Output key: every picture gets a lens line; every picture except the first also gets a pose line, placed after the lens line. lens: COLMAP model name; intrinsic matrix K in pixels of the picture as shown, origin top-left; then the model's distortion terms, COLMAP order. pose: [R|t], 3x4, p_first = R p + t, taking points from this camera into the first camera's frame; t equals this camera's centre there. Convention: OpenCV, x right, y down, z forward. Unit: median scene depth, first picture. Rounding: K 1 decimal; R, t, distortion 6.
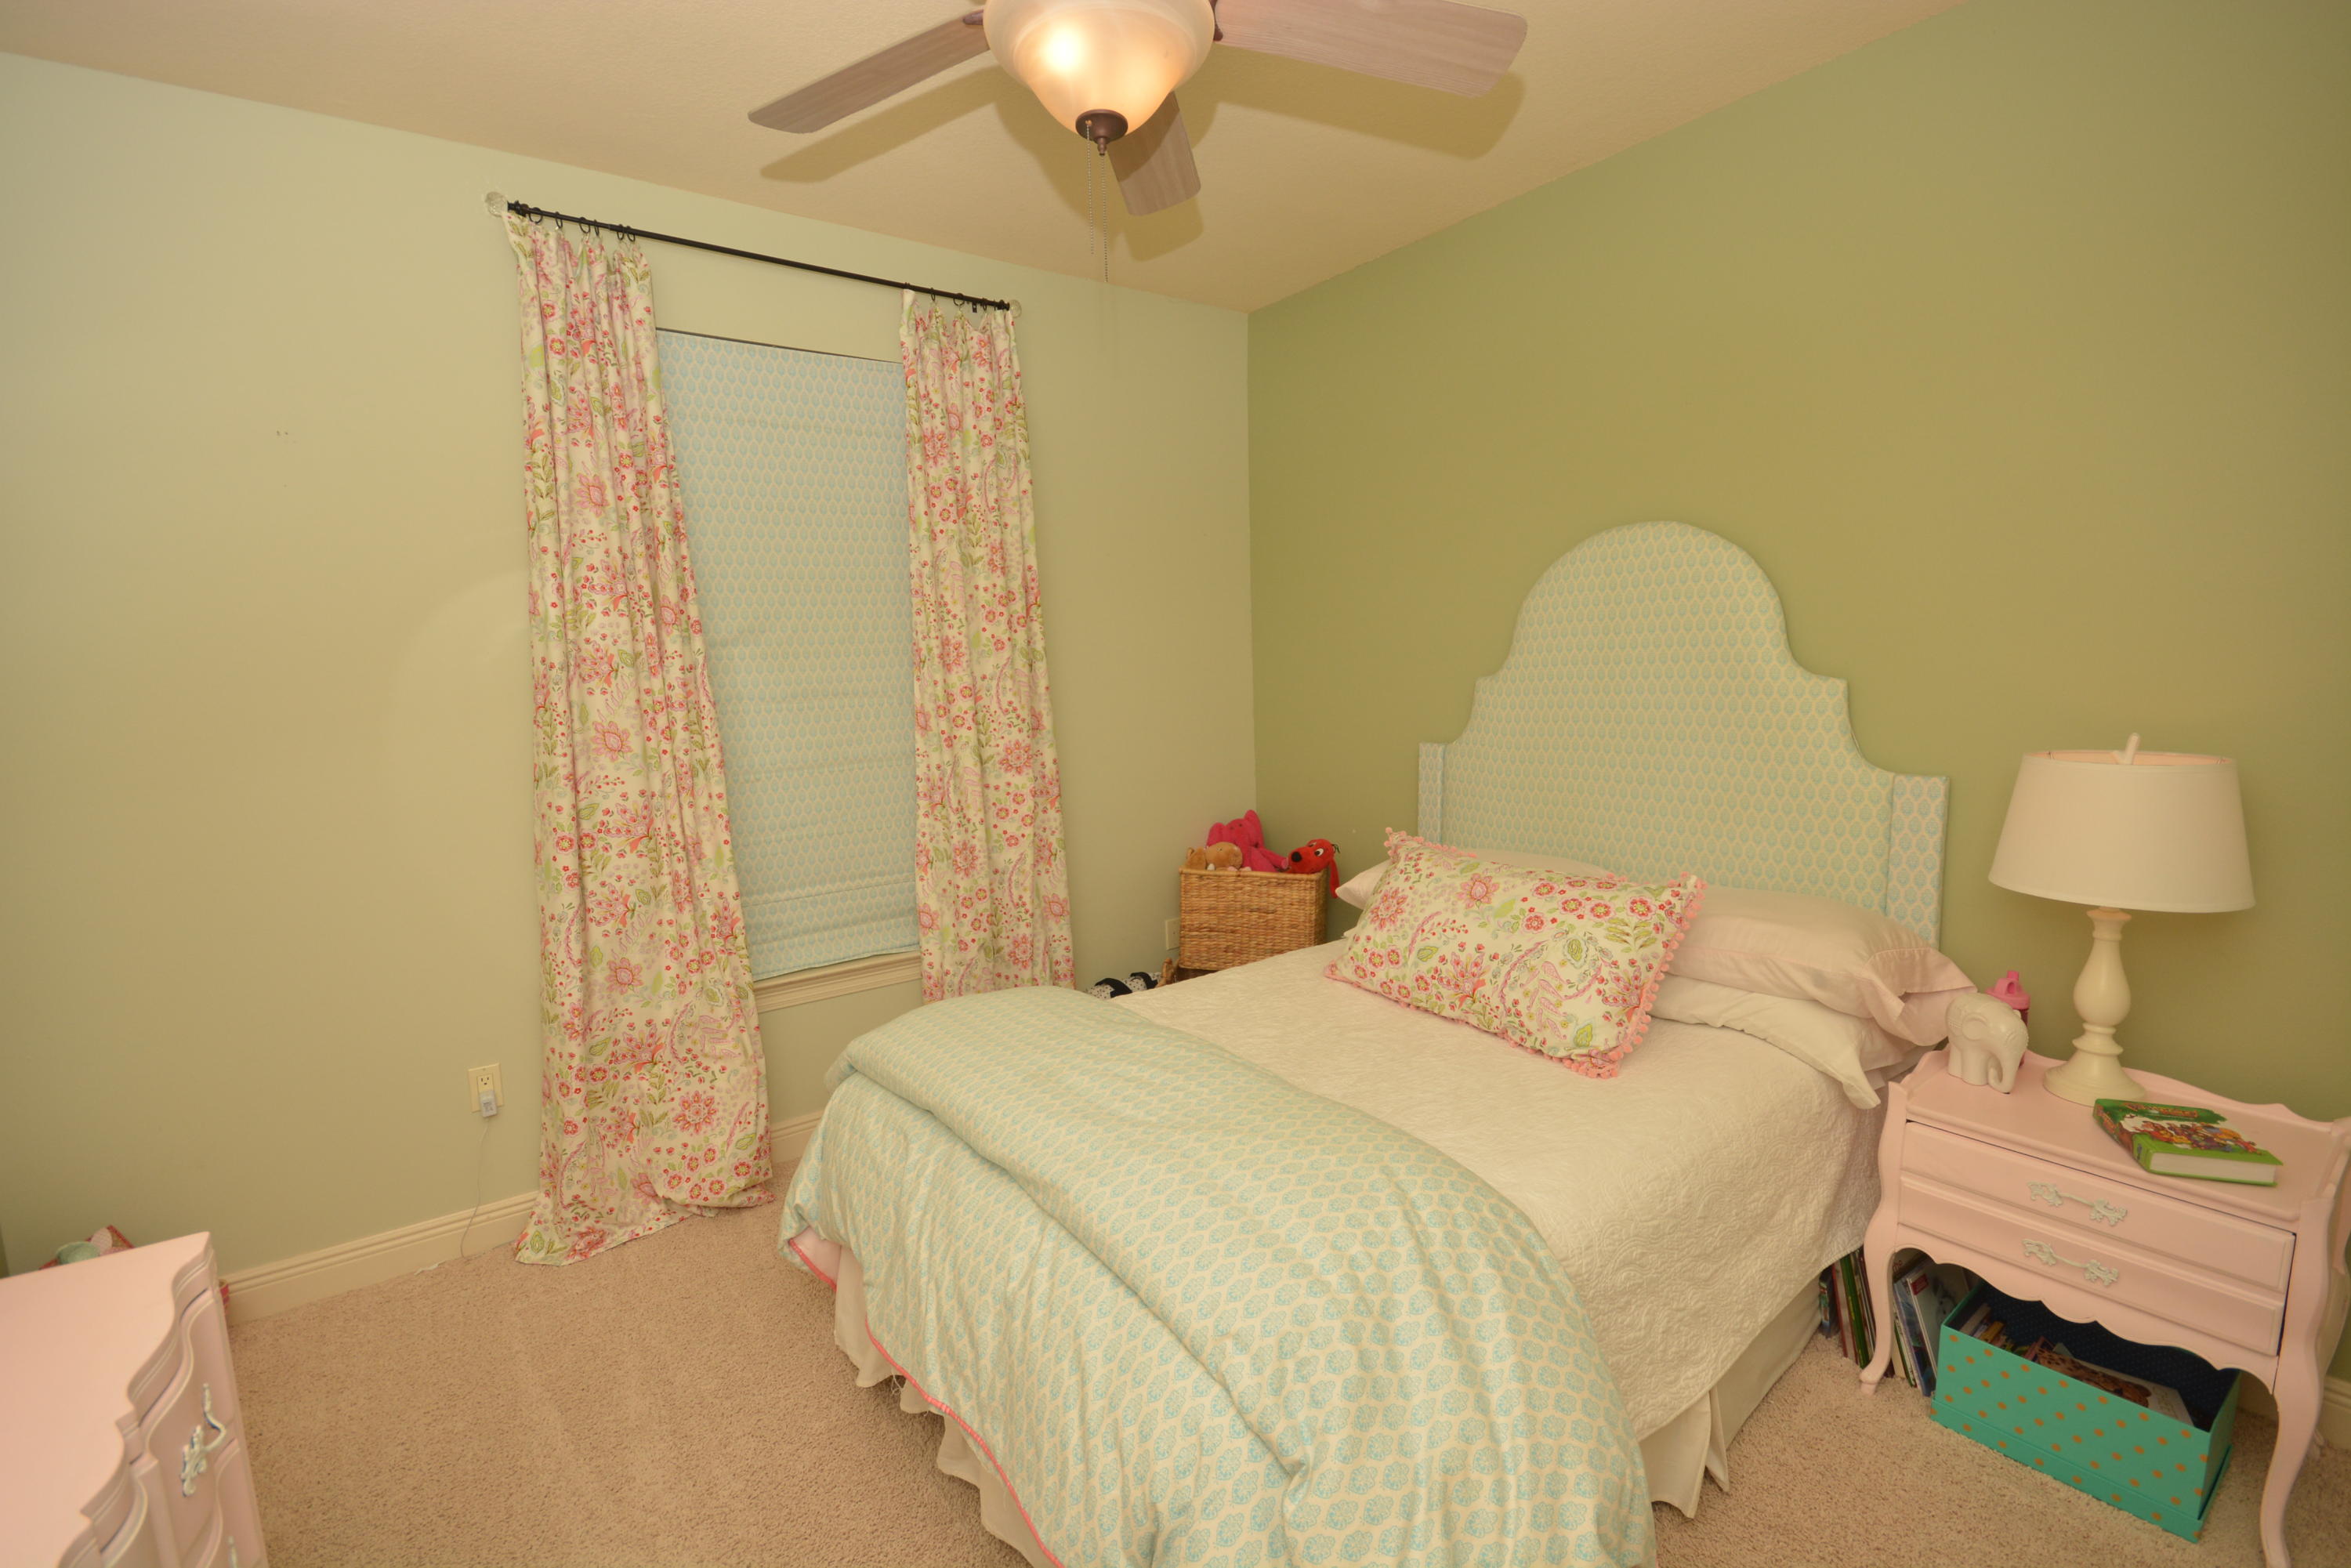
lens RADIAL K [[1042.0, 0, 1172.6], [0, 1042.0, 789.0], [0, 0, 1]] dist [0.007871, -0.007862]
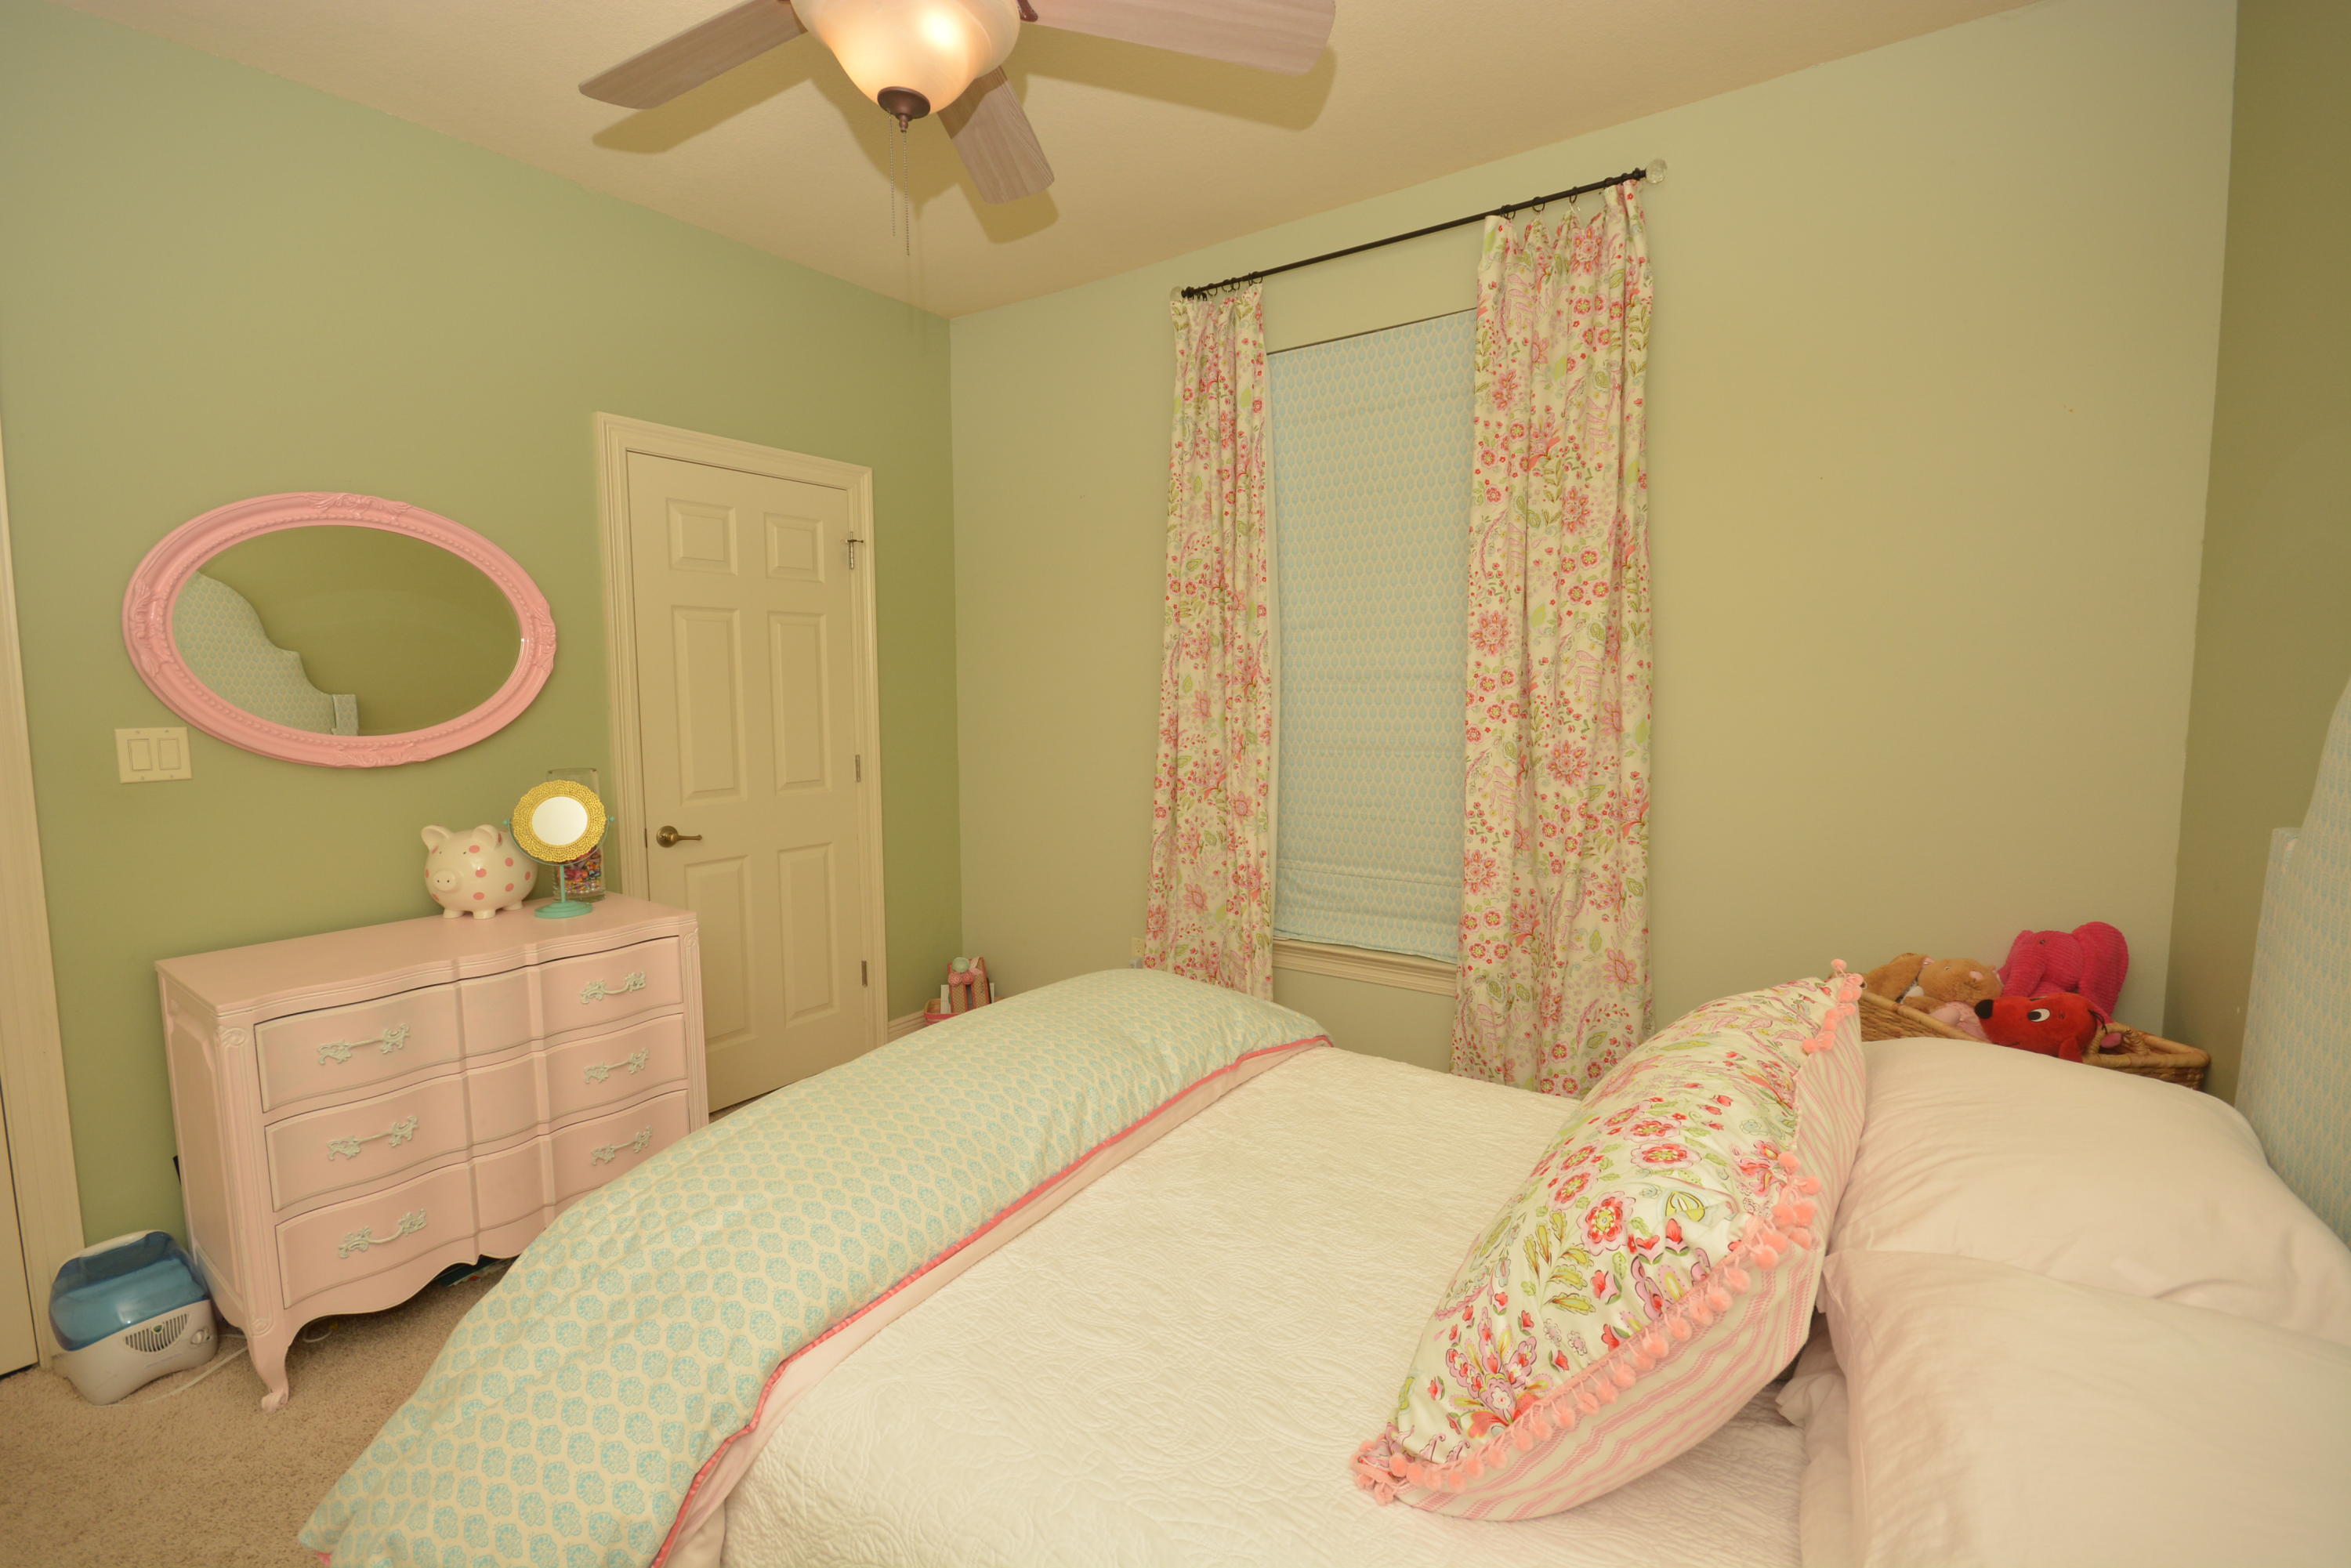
lens RADIAL K [[1042.0, 0, 1174.8], [0, 1042.0, 789.3], [0, 0, 1]] dist [0.007871, -0.007862]
pose [[0.316441, 0.121588, -0.940788, 0.632505], [-0.120921, 0.988831, 0.087125, -0.054631], [0.940874, 0.086191, 0.327609, 0.585292]]
